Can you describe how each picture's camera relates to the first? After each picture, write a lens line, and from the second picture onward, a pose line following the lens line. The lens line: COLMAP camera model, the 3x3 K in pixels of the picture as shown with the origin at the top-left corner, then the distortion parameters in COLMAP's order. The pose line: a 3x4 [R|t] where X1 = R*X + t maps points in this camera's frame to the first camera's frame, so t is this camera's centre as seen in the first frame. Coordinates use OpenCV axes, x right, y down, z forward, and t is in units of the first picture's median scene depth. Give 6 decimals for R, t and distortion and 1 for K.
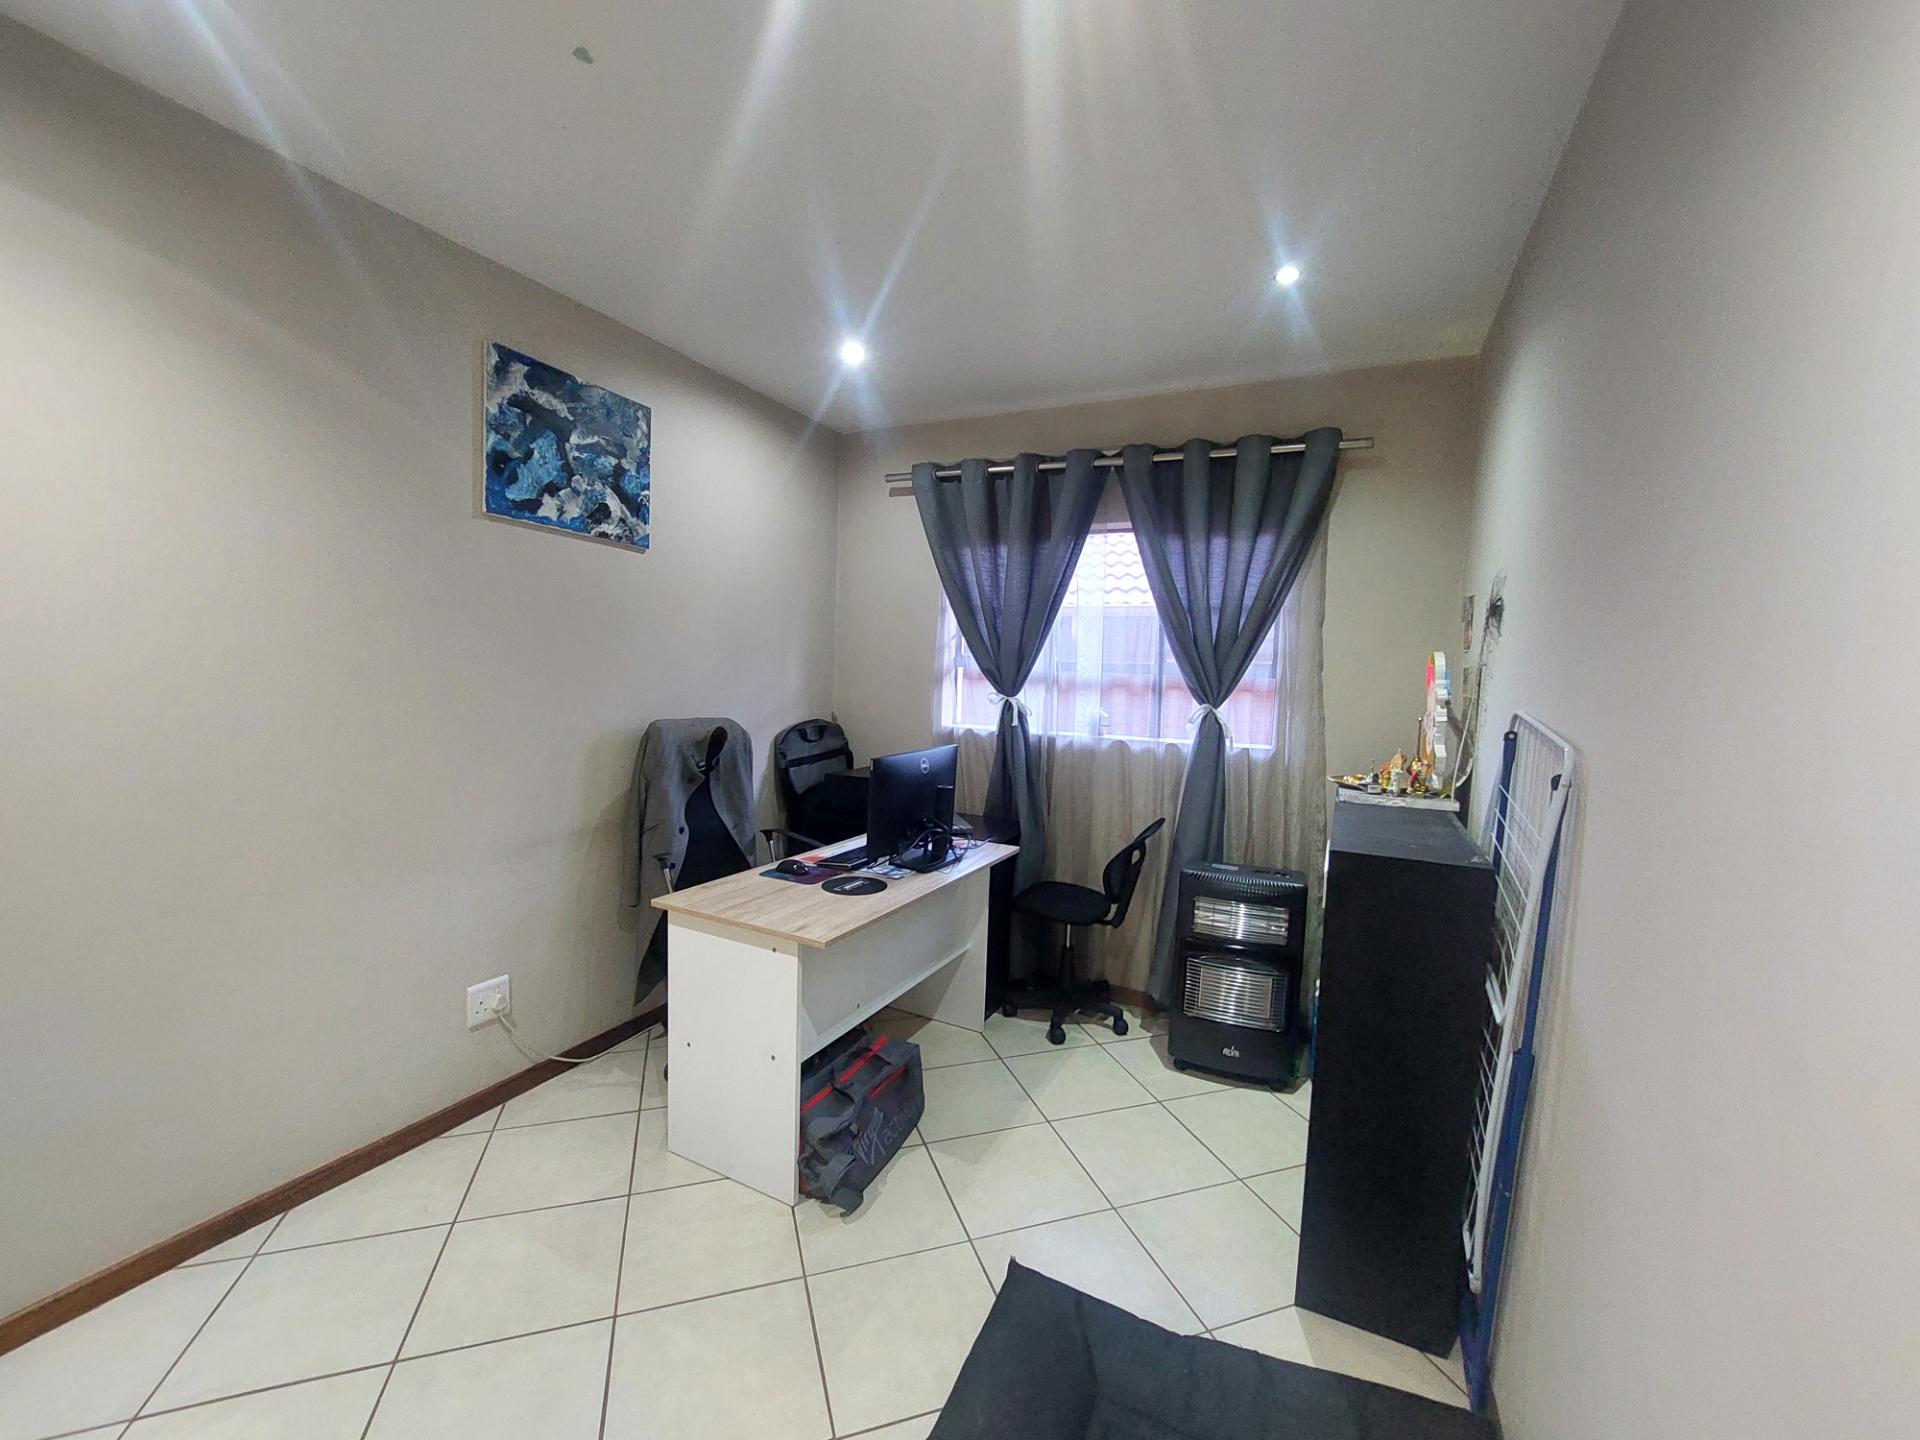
lens RADIAL K [[765.7, 0, 952.8], [0, 765.7, 725.8], [0, 0, 1]] dist [-0.014024, 0.000144]
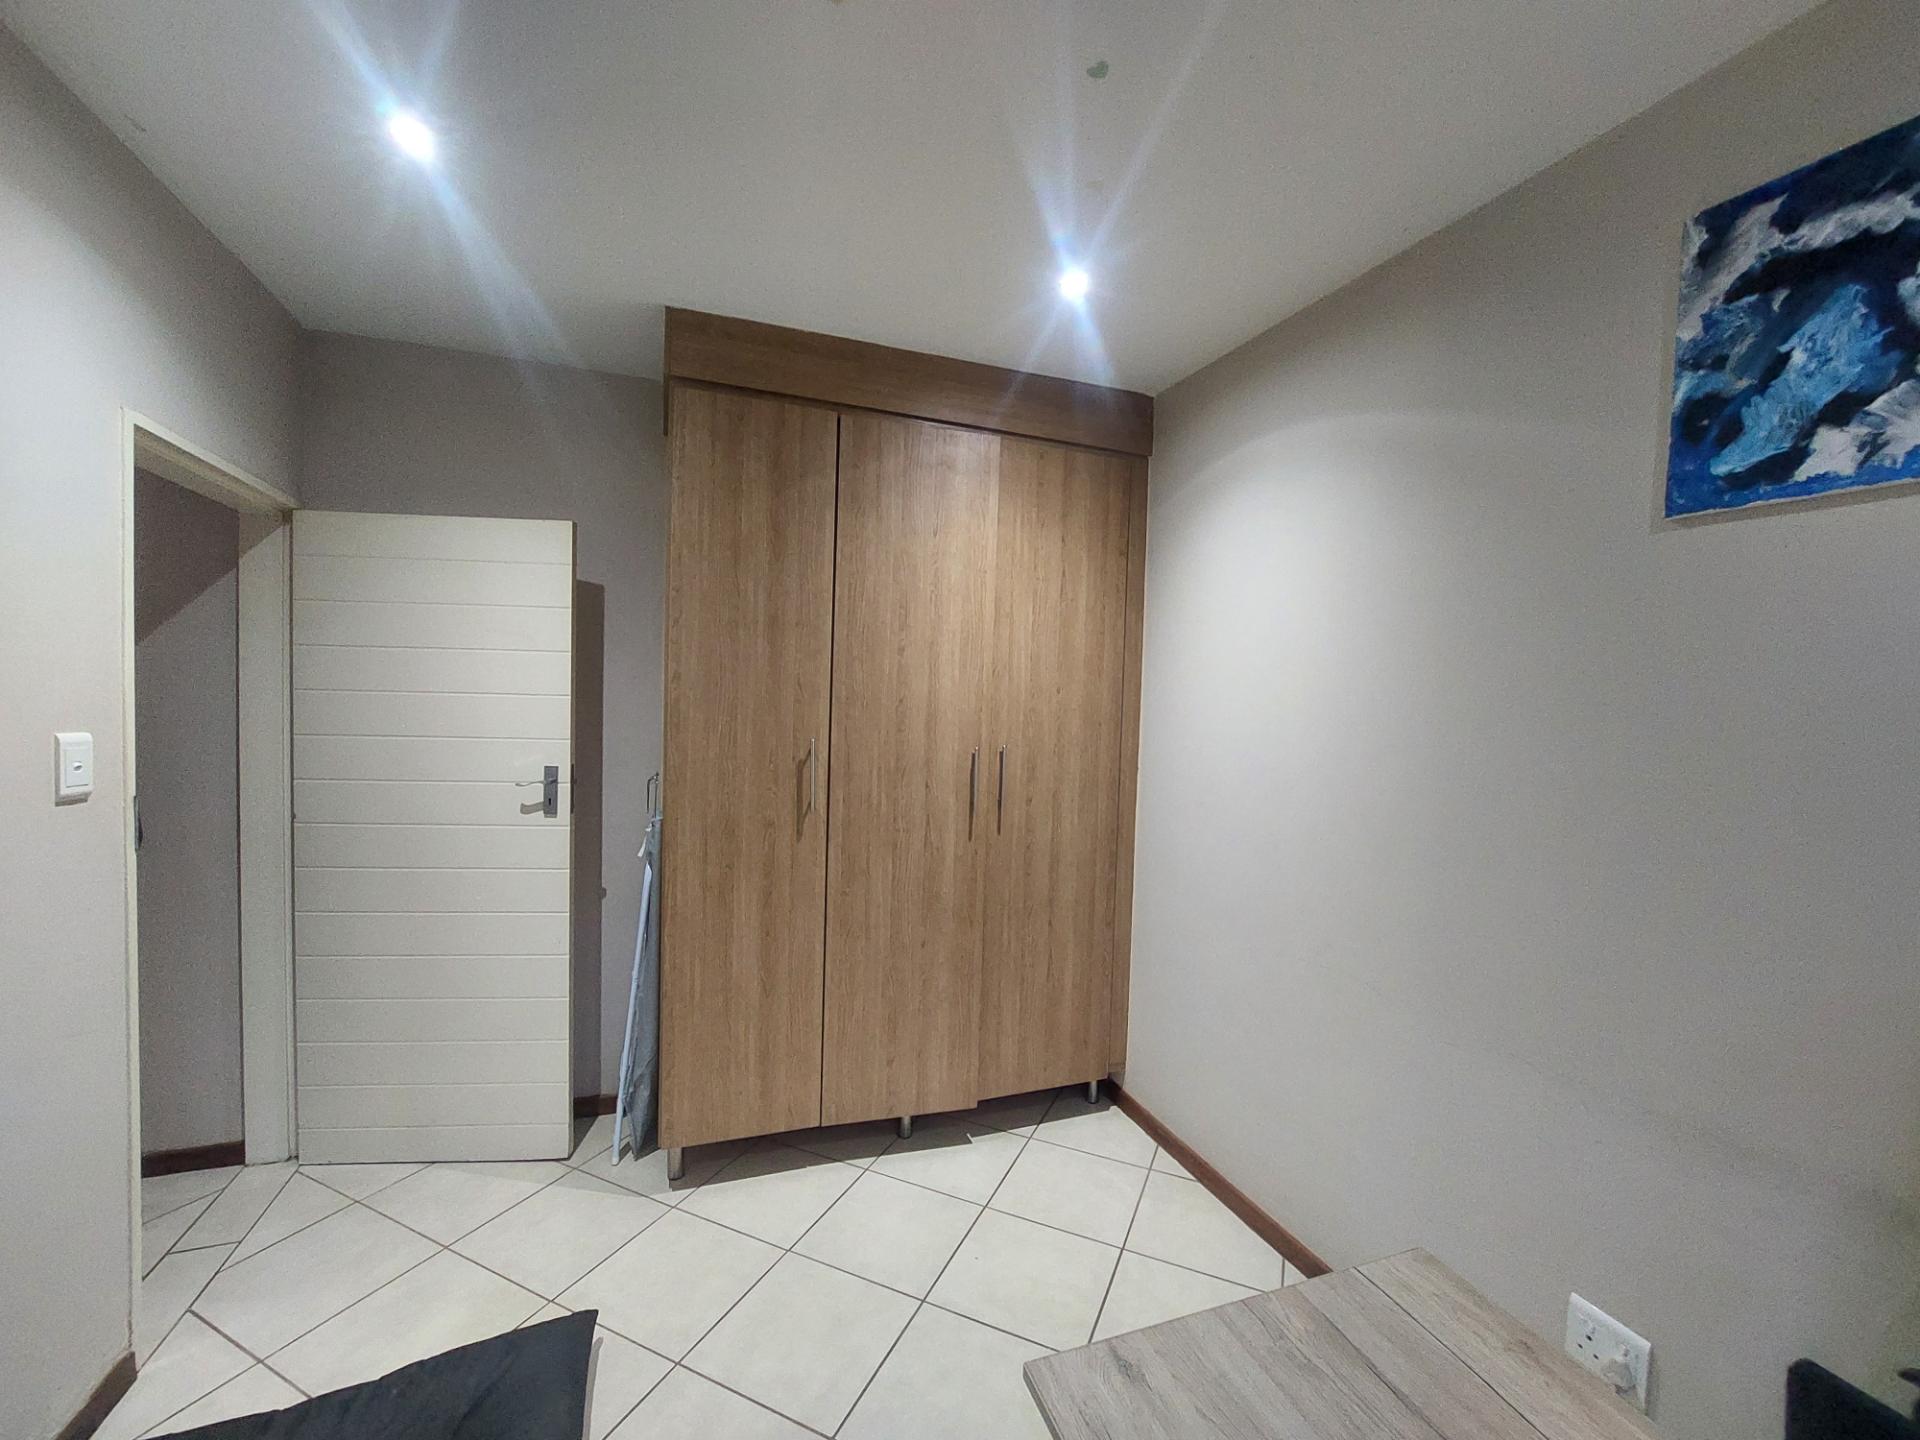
lens RADIAL K [[765.7, 0, 952.8], [0, 765.7, 725.8], [0, 0, 1]] dist [-0.014024, 0.000144]
pose [[-0.678902, -0.025732, -0.733778, 0.167434], [-0.101446, 0.993088, 0.059034, -0.099187], [0.727187, 0.114517, -0.676820, 0.982330]]
